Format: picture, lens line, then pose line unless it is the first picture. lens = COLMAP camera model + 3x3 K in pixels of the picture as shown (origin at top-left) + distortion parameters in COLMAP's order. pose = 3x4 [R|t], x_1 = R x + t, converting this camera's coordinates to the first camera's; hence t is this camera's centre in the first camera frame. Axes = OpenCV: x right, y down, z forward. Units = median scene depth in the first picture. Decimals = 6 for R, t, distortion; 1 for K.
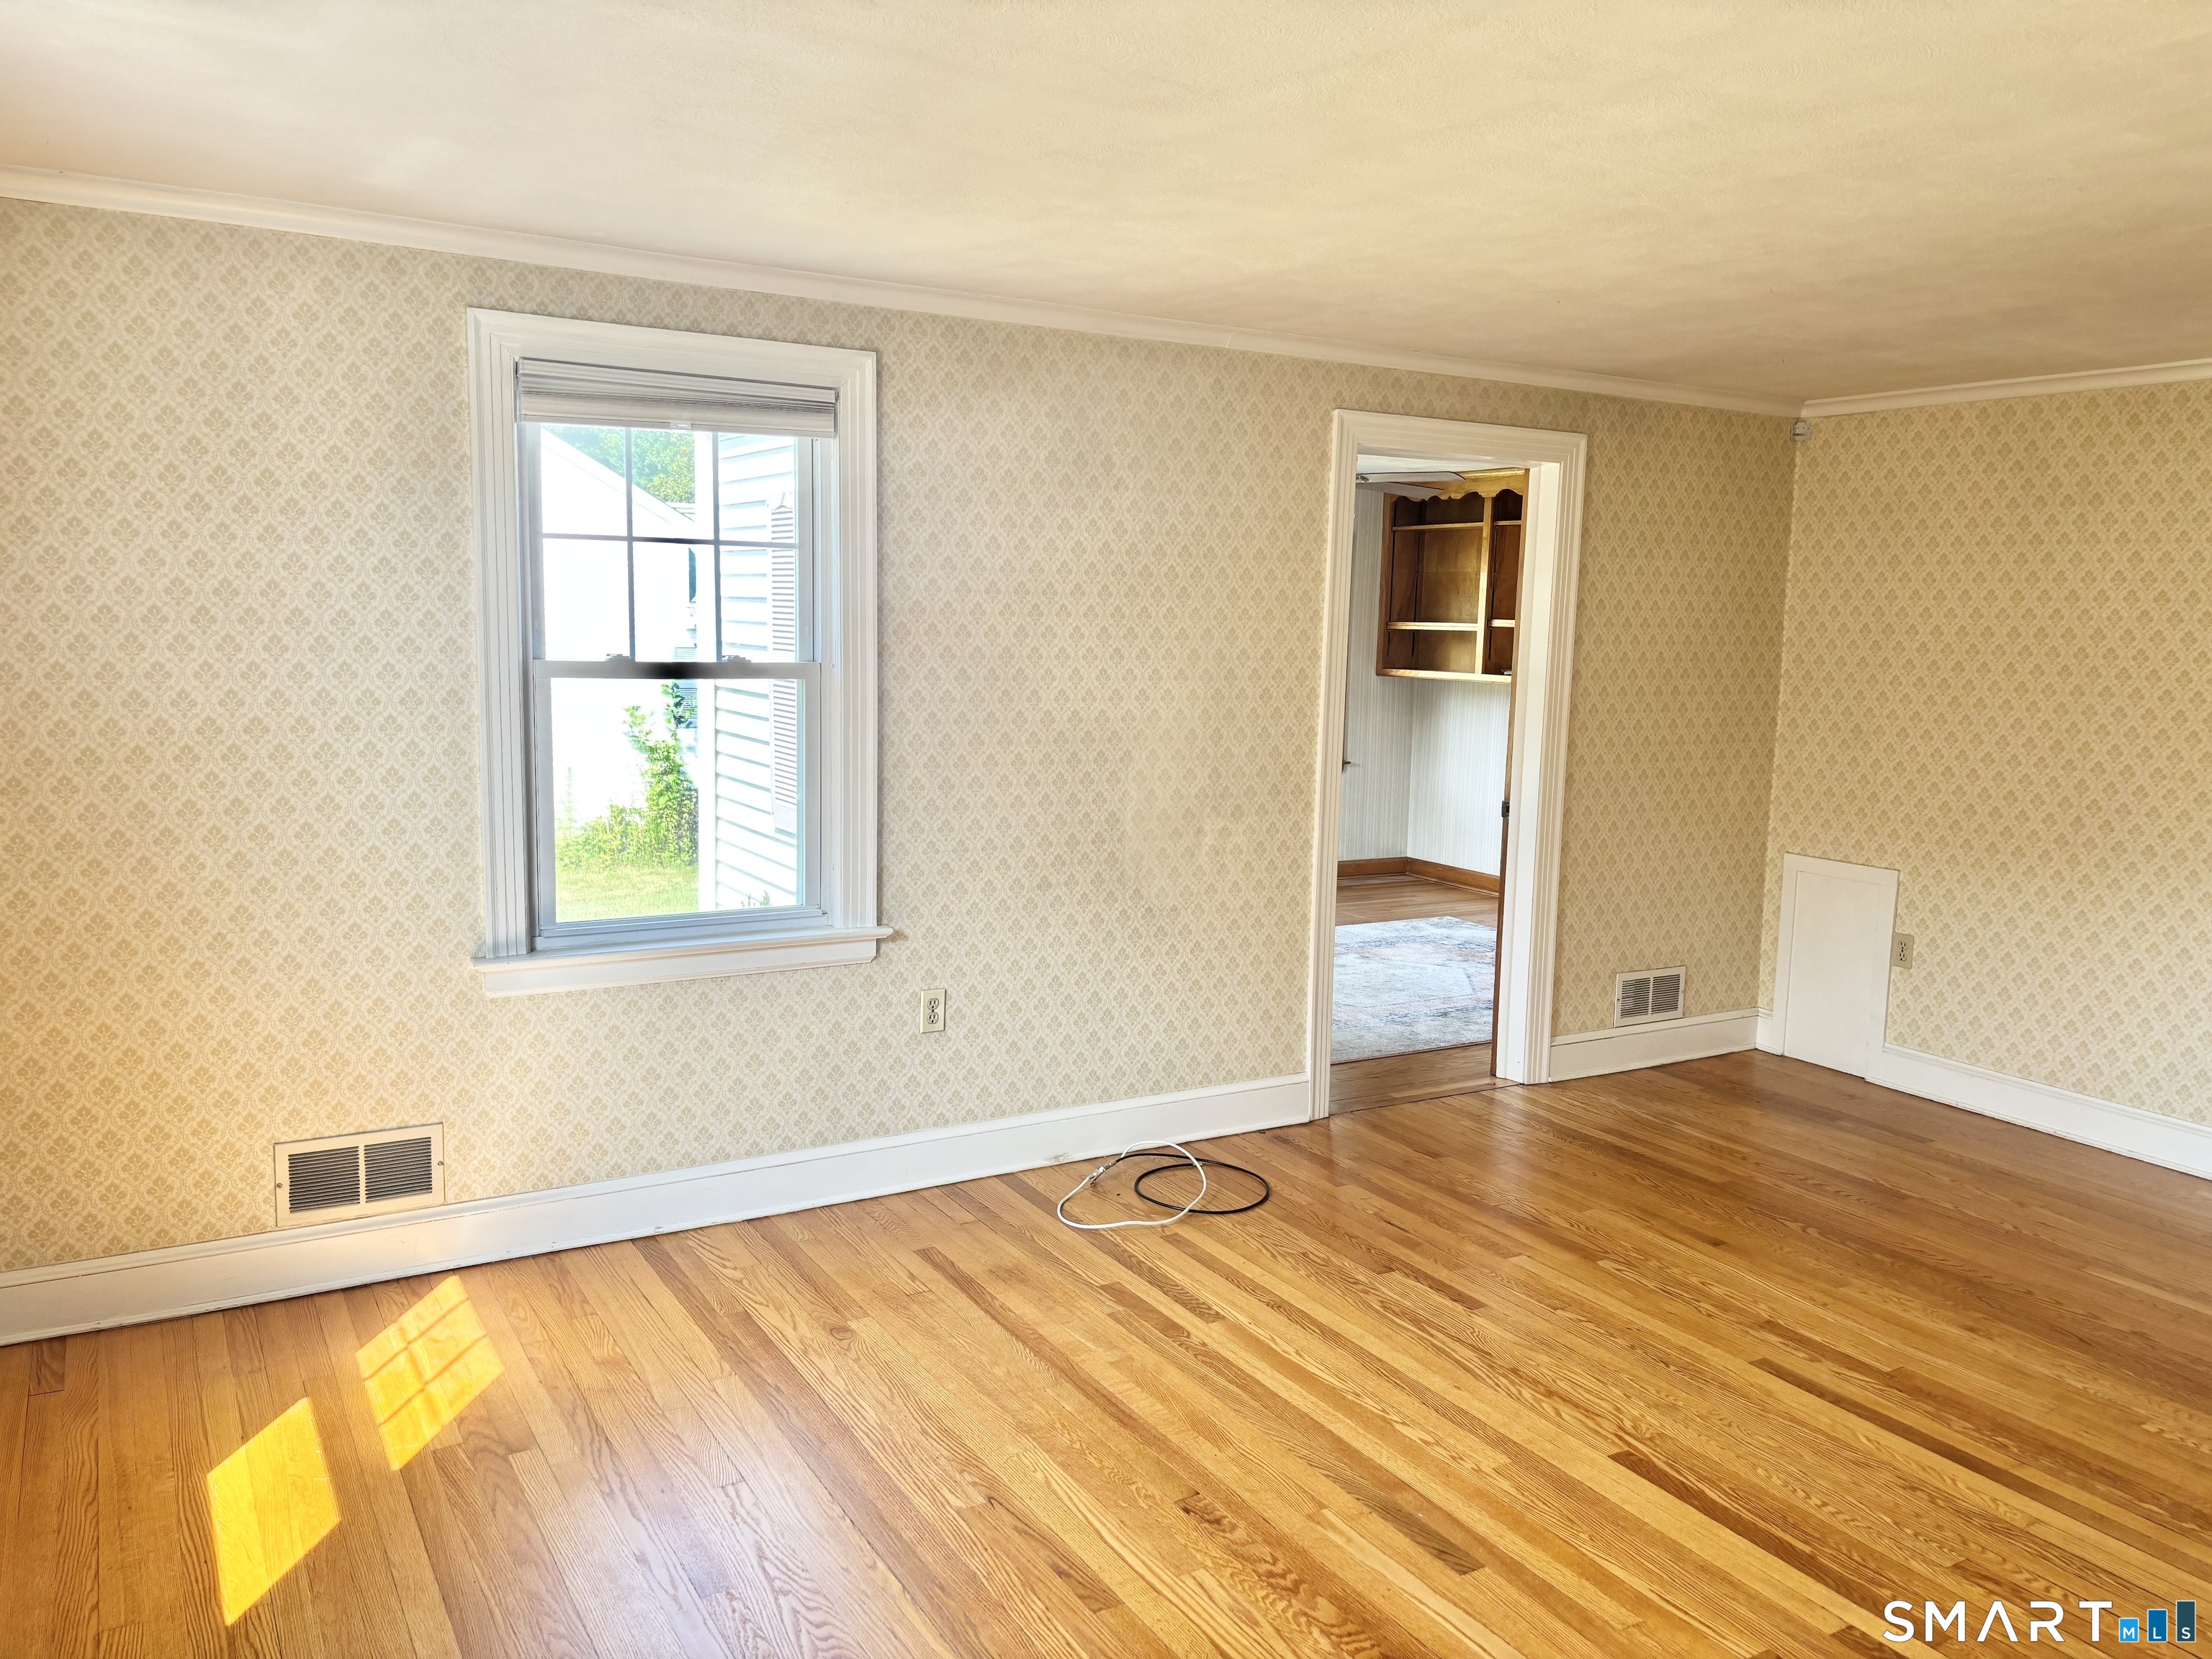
lens RADIAL K [[1669.4, 0, 1108.6], [0, 1669.4, 825.4], [0, 0, 1]] dist [0.036776, -0.043327]
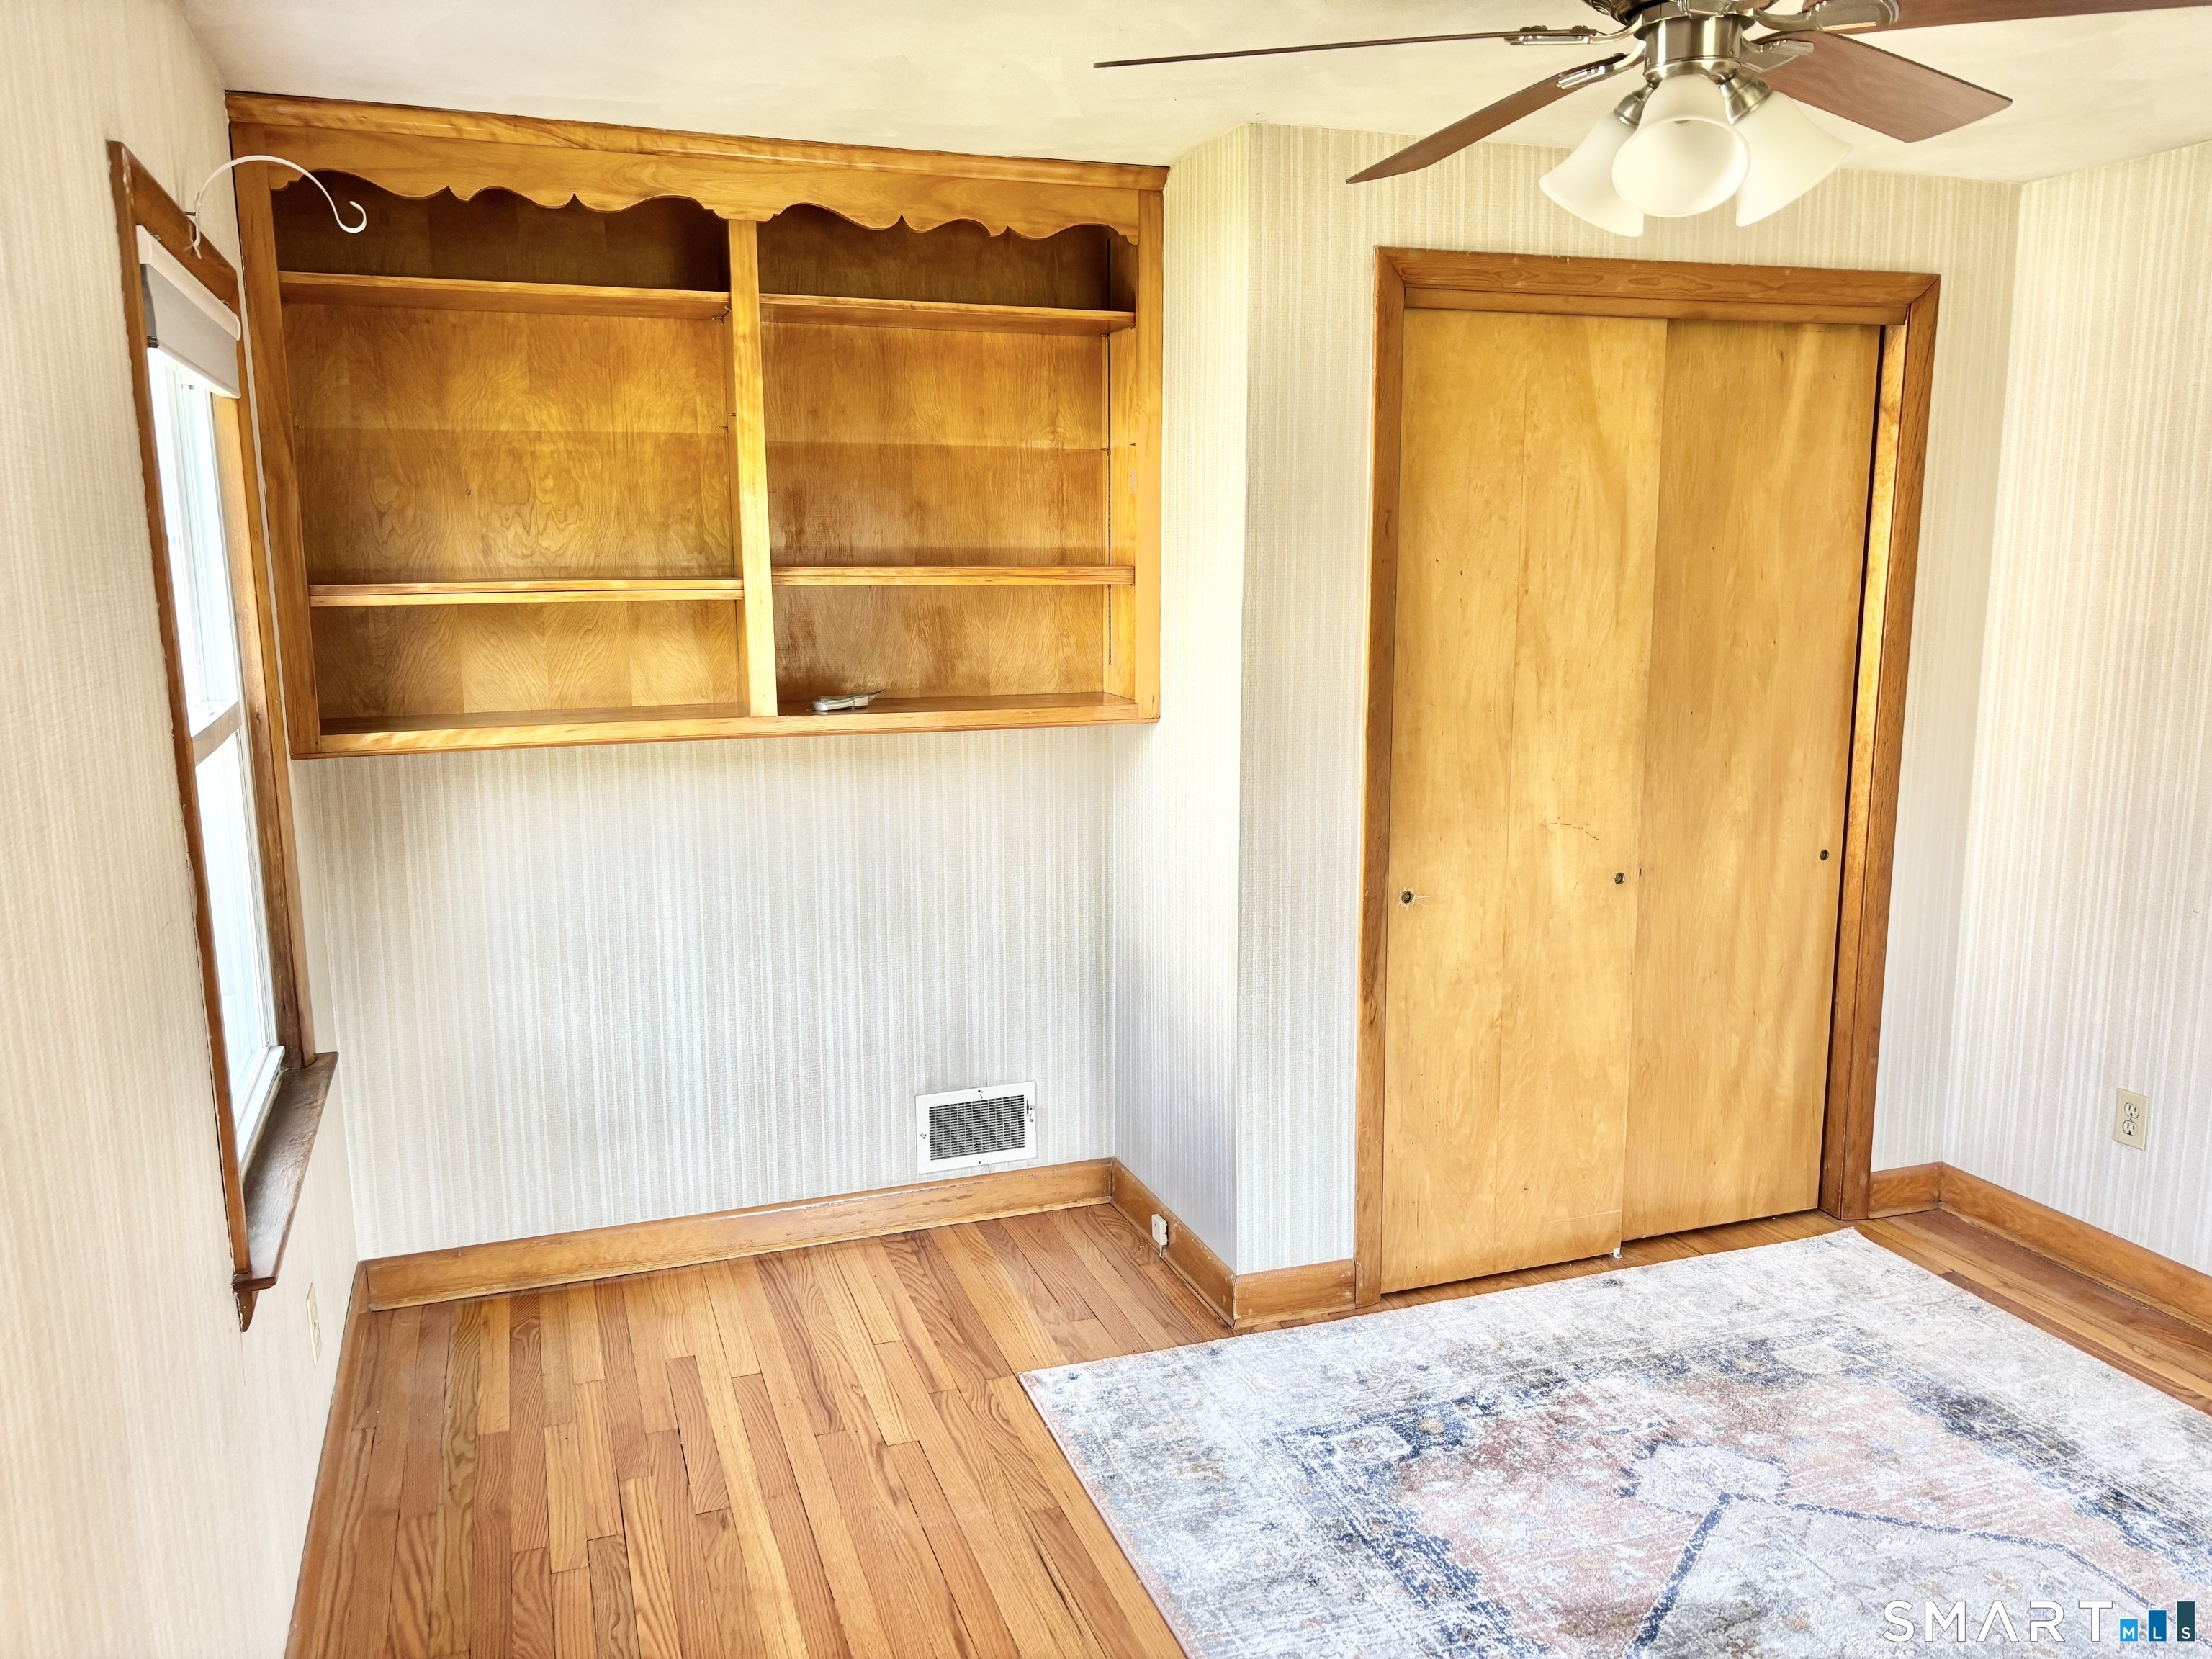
lens RADIAL K [[1669.4, 0, 1107.1], [0, 1669.4, 840.1], [0, 0, 1]] dist [0.036776, -0.043327]
pose [[0.193823, -0.197439, 0.960963, -0.249187], [0.135276, 0.975560, 0.173153, -0.234911], [-0.971665, 0.096434, 0.215795, 1.698474]]
